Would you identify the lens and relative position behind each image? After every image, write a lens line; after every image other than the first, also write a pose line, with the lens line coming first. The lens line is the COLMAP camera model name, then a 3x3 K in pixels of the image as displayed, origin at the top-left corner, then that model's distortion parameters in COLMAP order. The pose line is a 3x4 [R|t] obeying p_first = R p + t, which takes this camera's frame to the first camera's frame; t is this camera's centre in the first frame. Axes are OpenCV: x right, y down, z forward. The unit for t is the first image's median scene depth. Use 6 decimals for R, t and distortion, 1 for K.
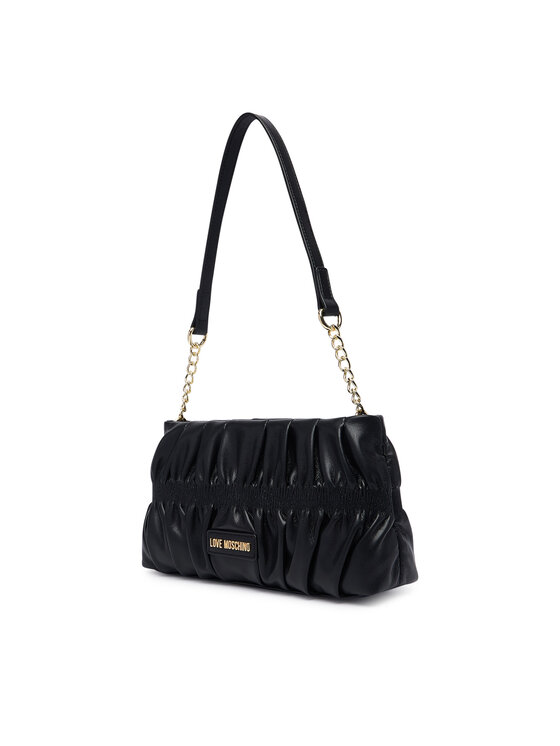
lens RADIAL K [[650.0, 0, 280.0], [0, 650.0, 373.0], [0, 0, 1]] dist [-0.106648, 0.000044]
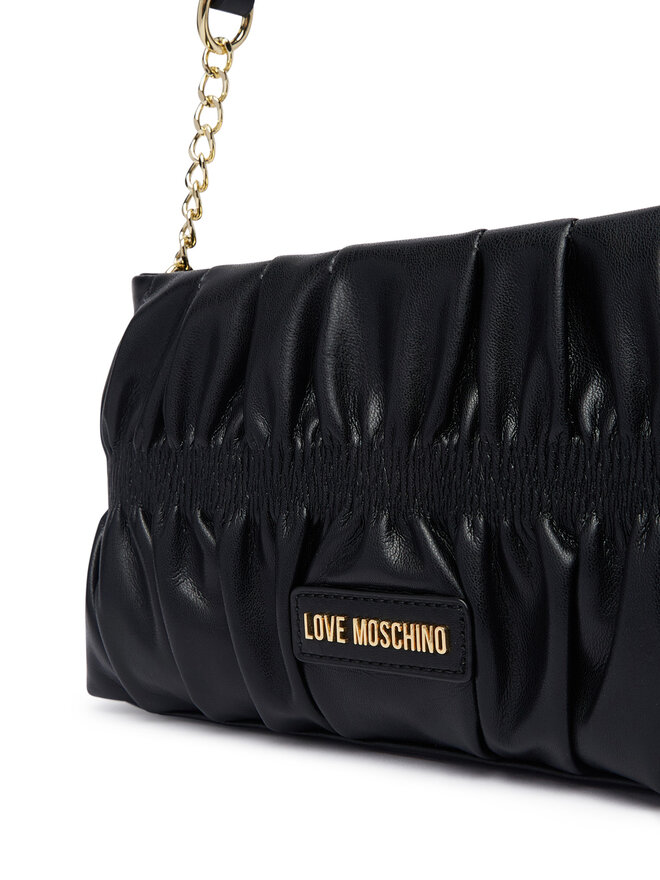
lens RADIAL K [[1178.2, 0, 330.0], [0, 1178.2, 440.0], [0, 0, 1]] dist [-0.114249, -0.020580]
pose [[0.999502, -0.027691, 0.015149, -0.099673], [0.025461, 0.990975, 0.131603, 0.093793], [-0.018657, -0.131152, 0.991187, 0.427666]]
